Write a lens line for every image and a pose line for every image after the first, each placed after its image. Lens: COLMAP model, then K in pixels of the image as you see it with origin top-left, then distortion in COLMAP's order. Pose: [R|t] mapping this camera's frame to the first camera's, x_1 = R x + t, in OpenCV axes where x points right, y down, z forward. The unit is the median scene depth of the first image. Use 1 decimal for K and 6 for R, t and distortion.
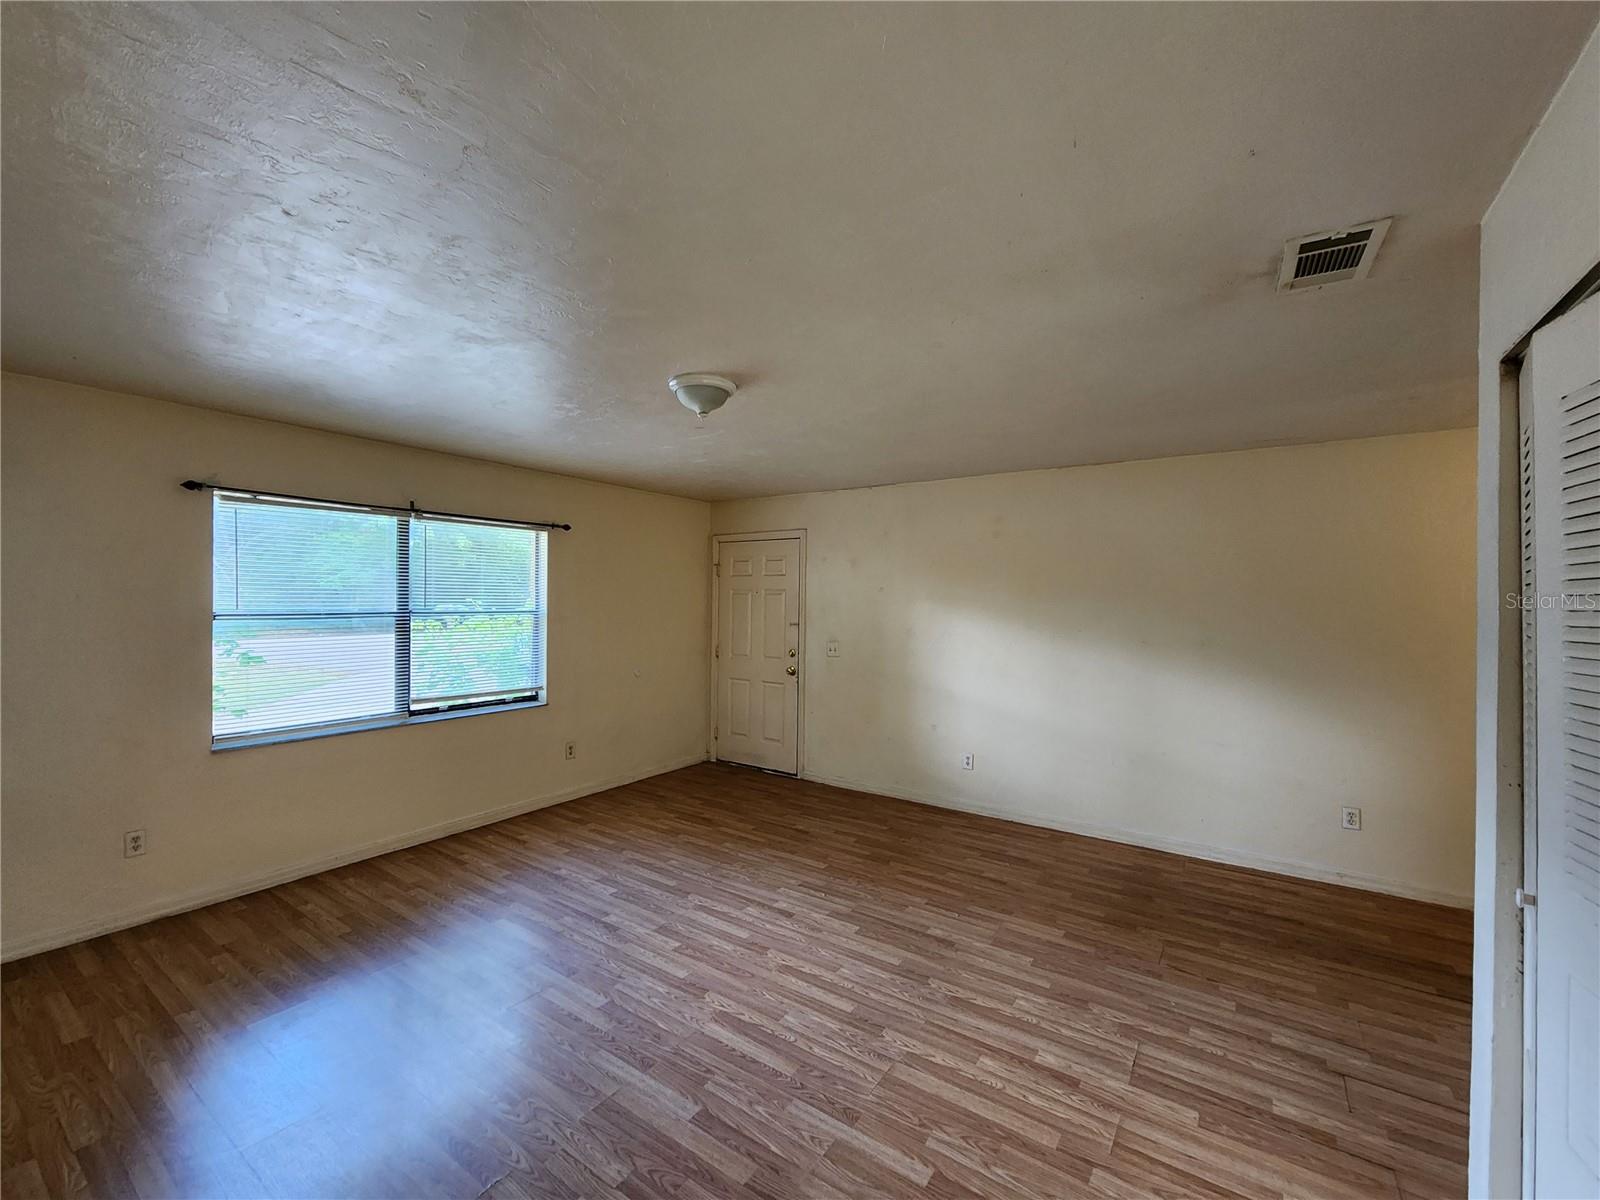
lens RADIAL K [[658.2, 0, 801.9], [0, 658.2, 600.6], [0, 0, 1]] dist [0.003441, -0.002819]
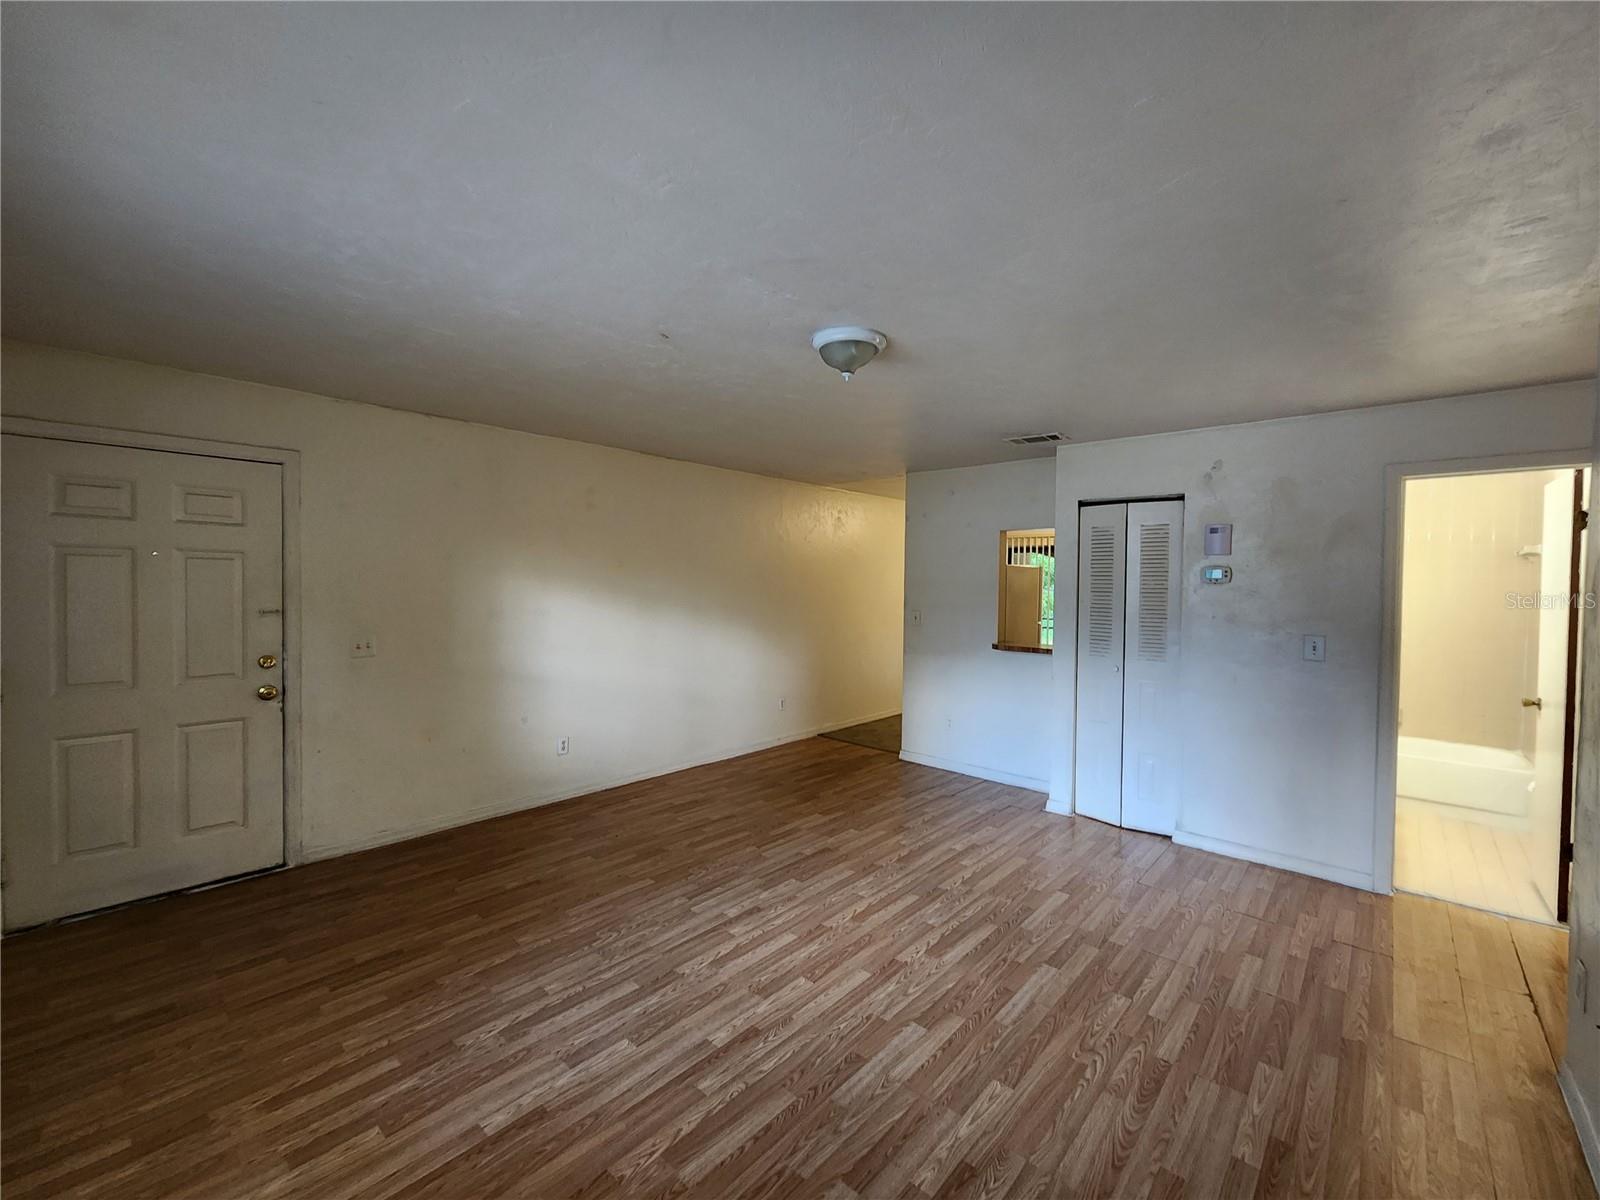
lens RADIAL K [[658.2, 0, 801.9], [0, 658.2, 600.6], [0, 0, 1]] dist [0.003441, -0.002819]
pose [[0.133409, -0.038158, 0.990326, -0.841025], [-0.012233, 0.999119, 0.040144, -0.005107], [-0.990986, -0.017470, 0.132825, 0.737393]]
